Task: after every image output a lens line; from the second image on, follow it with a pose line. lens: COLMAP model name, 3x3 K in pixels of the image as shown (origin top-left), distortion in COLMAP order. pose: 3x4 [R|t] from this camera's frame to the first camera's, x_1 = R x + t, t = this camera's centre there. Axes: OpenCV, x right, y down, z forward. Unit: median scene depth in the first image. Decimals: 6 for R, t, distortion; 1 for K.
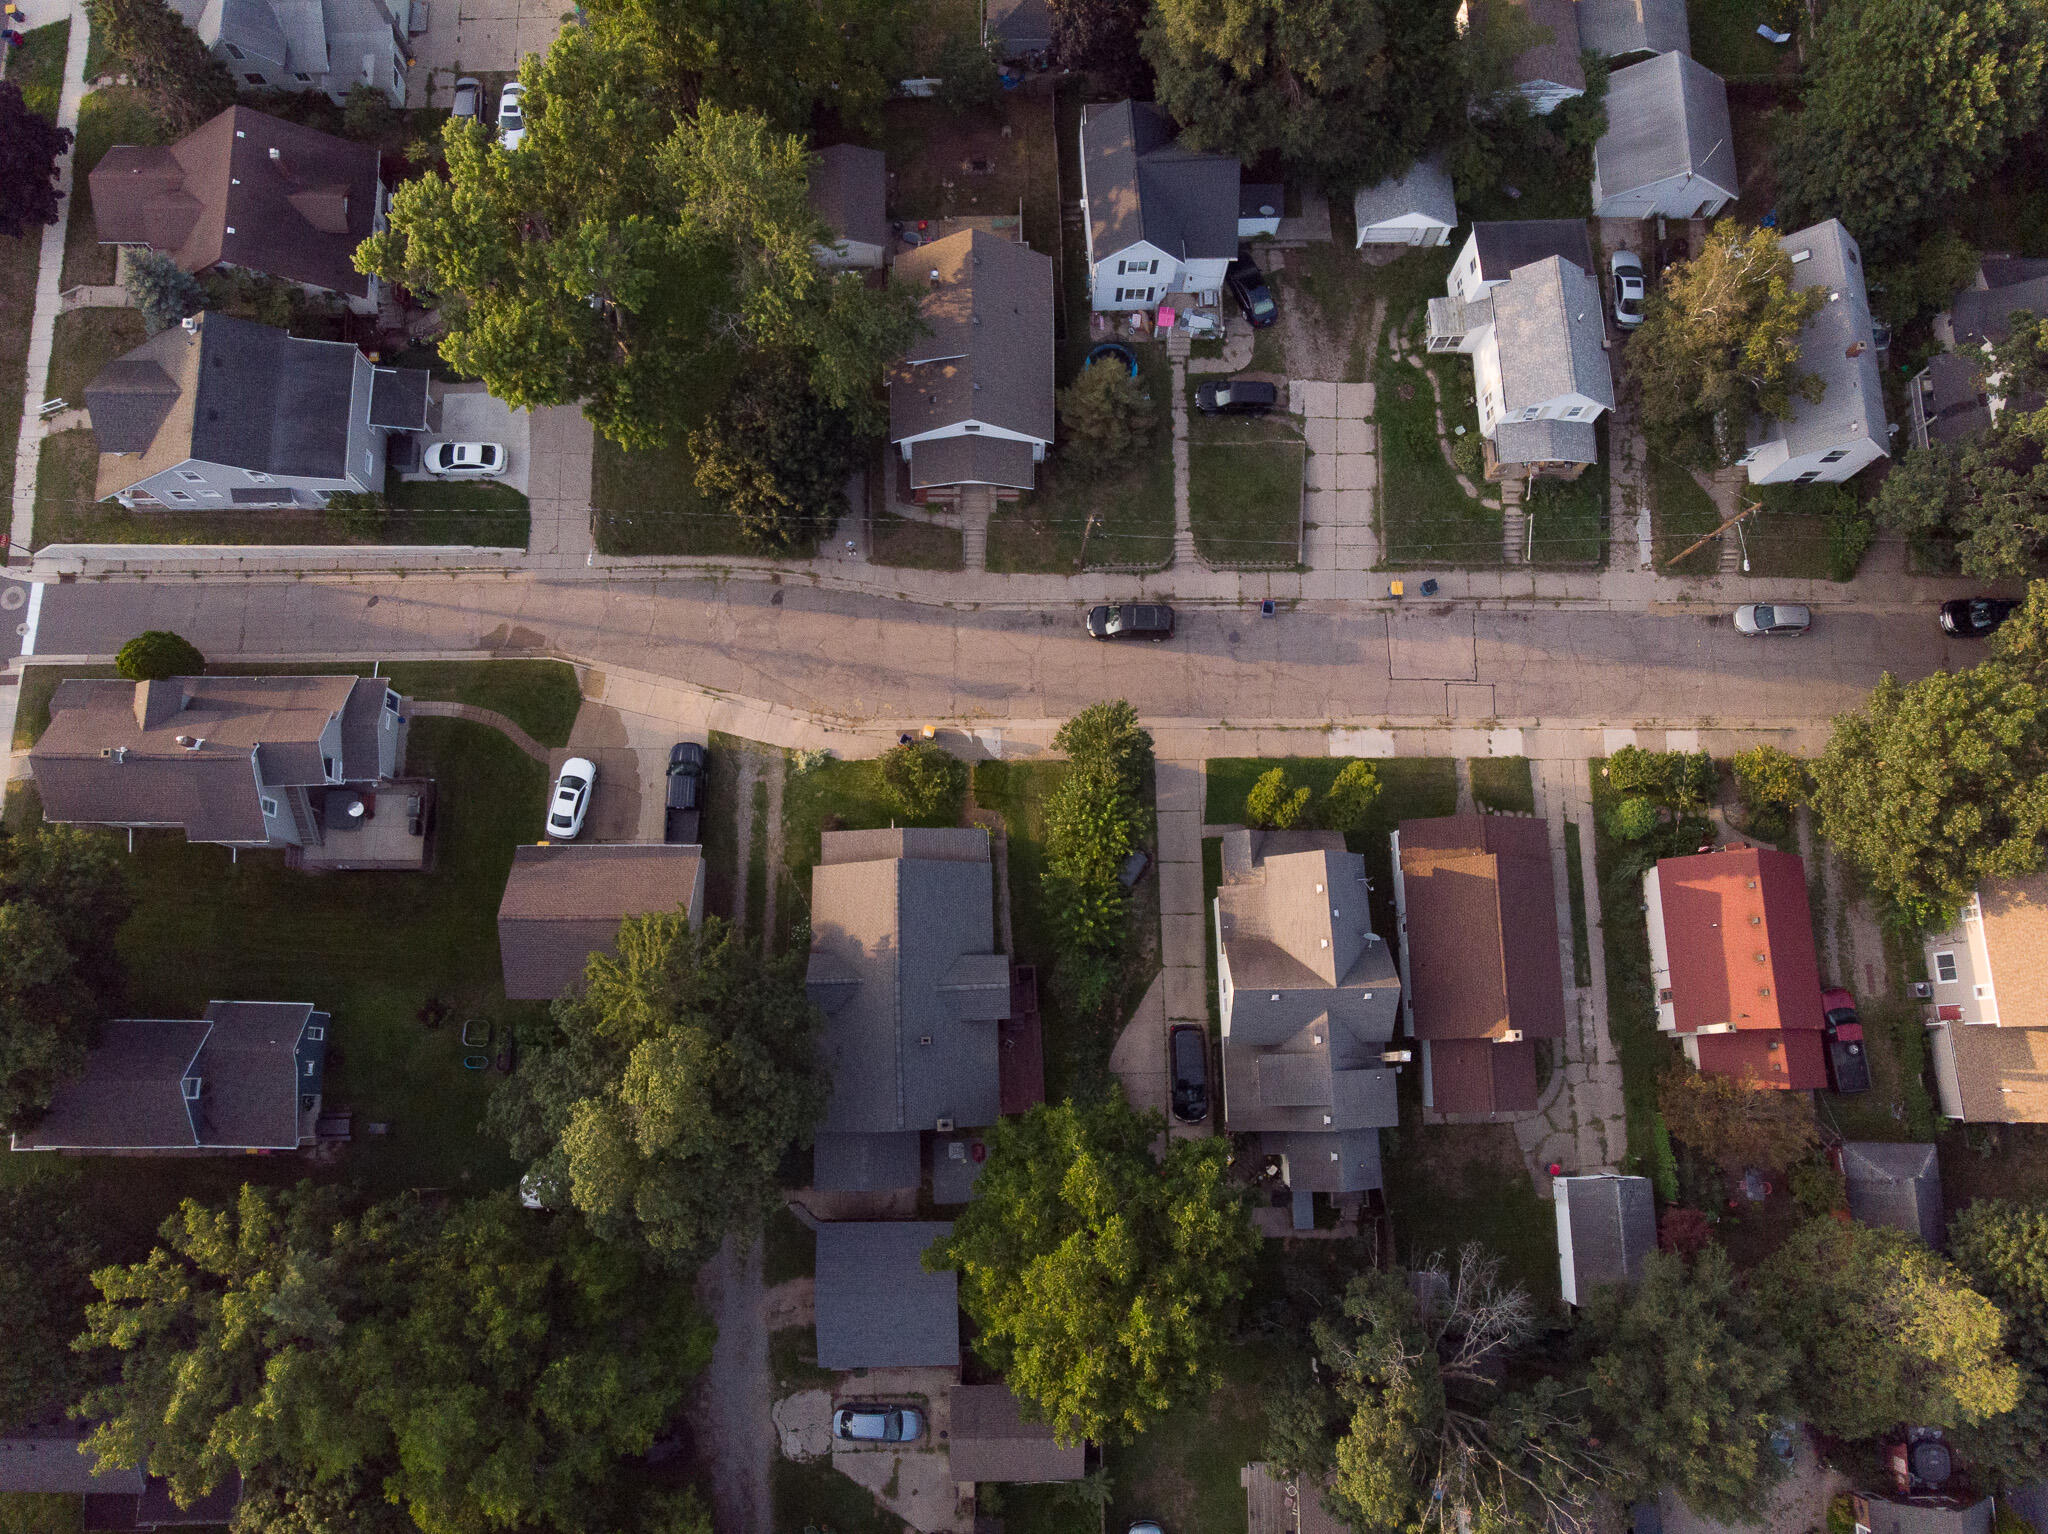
lens RADIAL K [[1494.8, 0, 1024.0], [0, 1494.8, 767.0], [0, 0, 1]] dist [-0.004809, -0.009928]
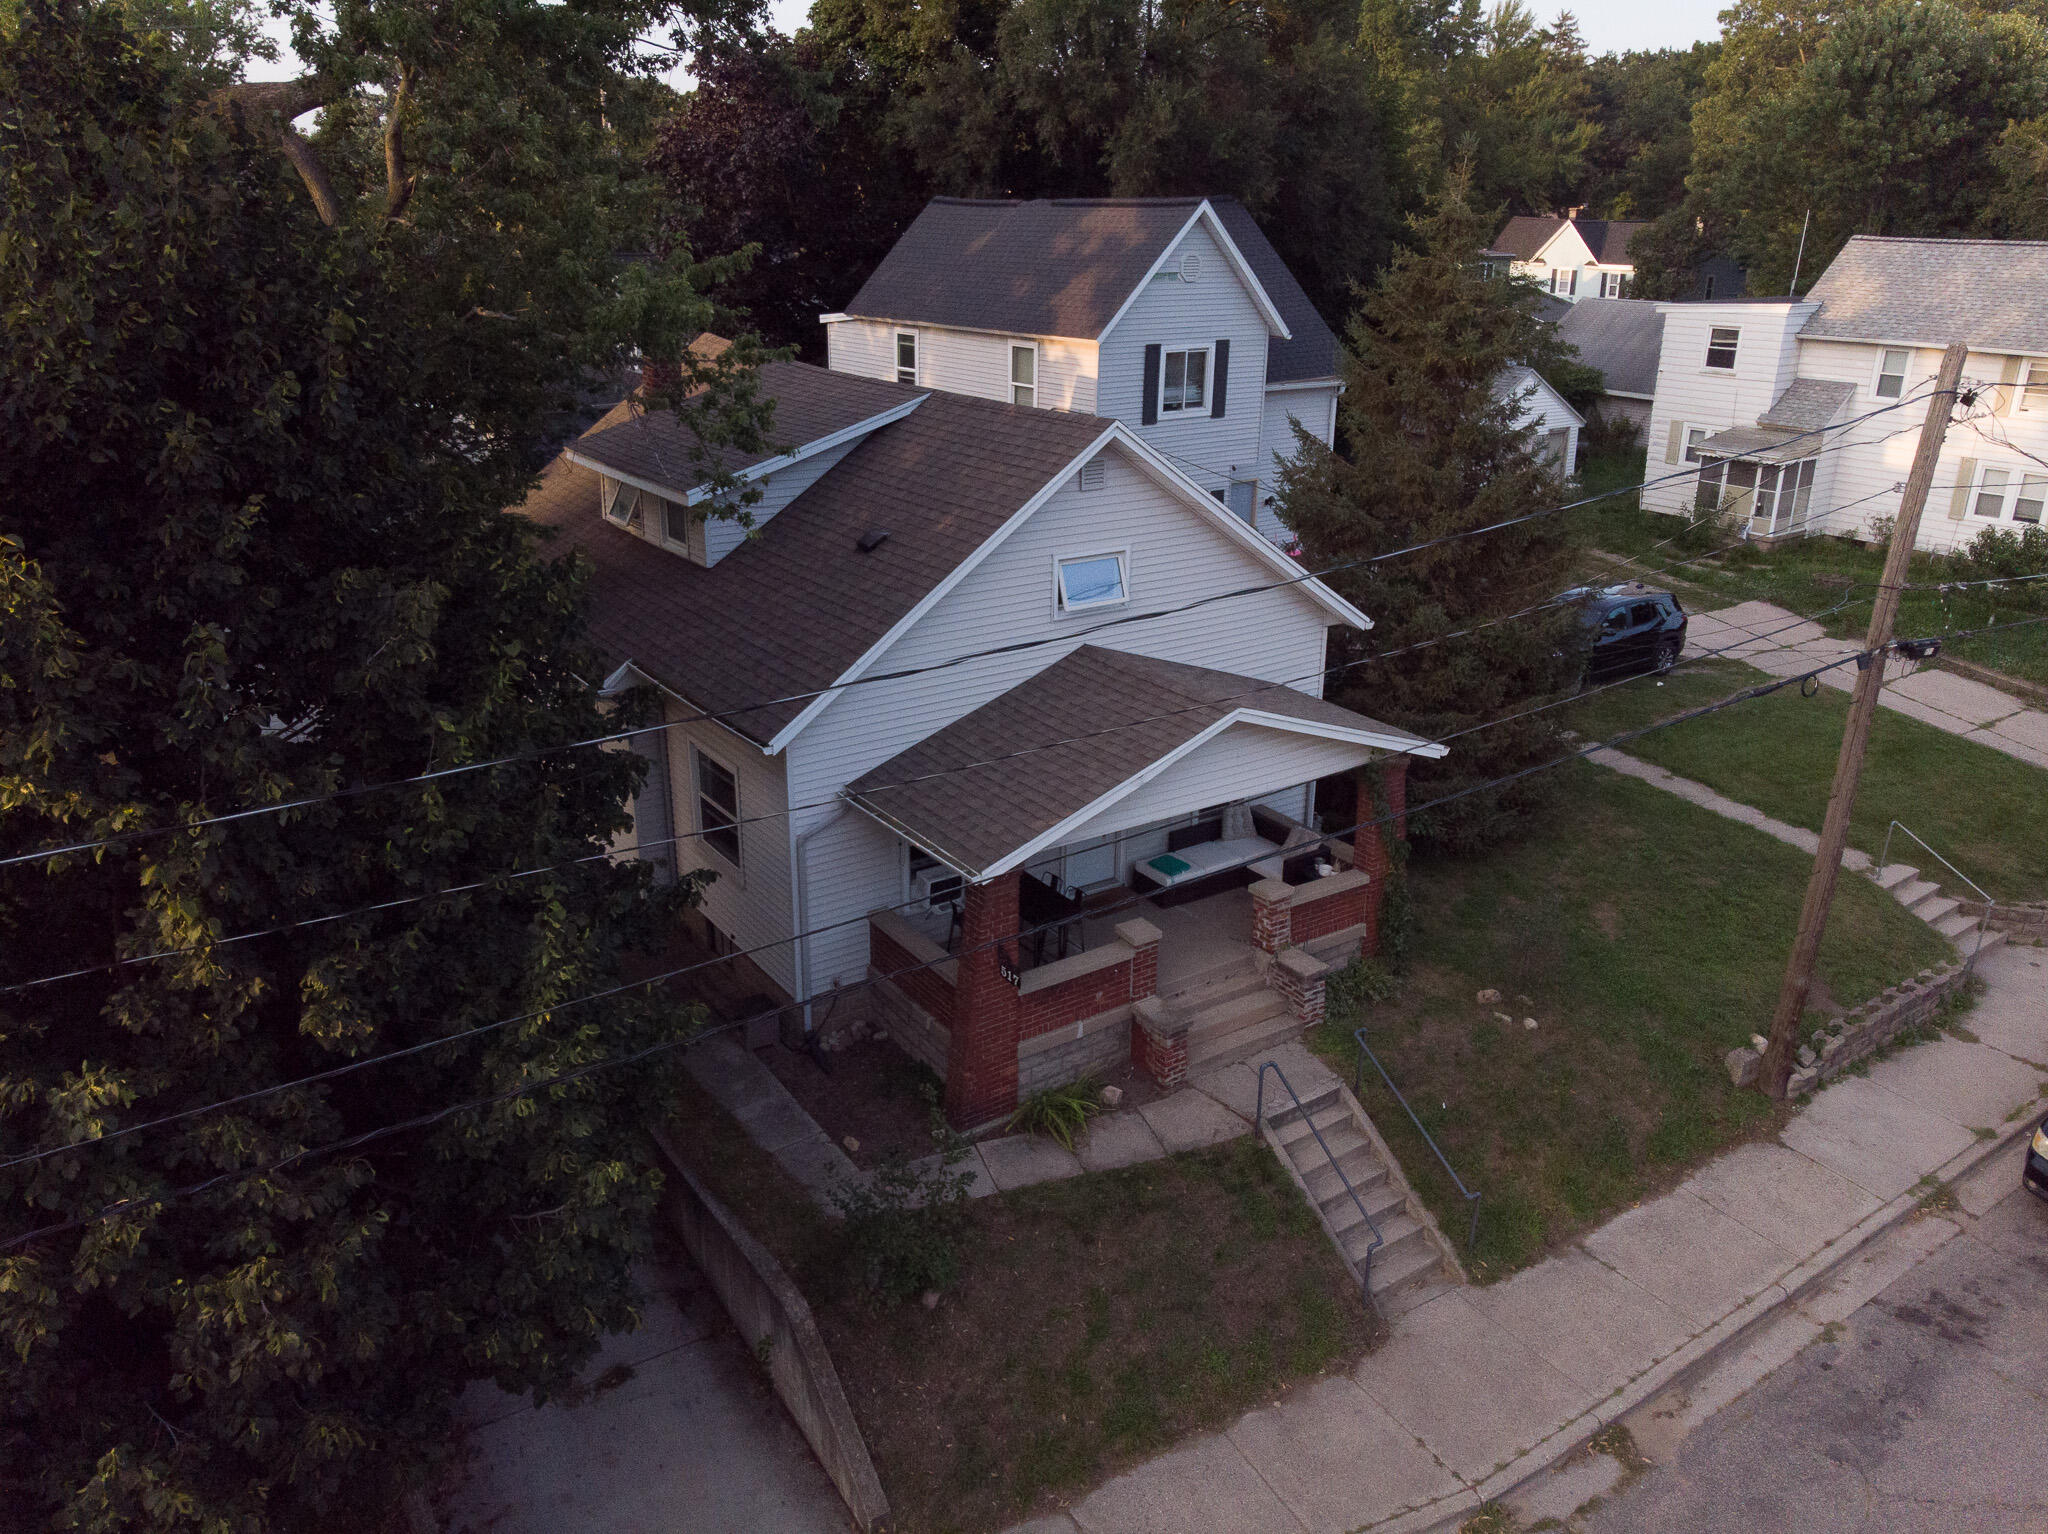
lens RADIAL K [[1494.8, 0, 1024.0], [0, 1494.8, 767.0], [0, 0, 1]] dist [-0.004809, -0.009928]
pose [[0.823625, -0.198113, 0.531406, -0.153029], [0.557355, 0.456003, -0.693842, -0.066474], [-0.104864, 0.867647, 0.485995, 0.866648]]
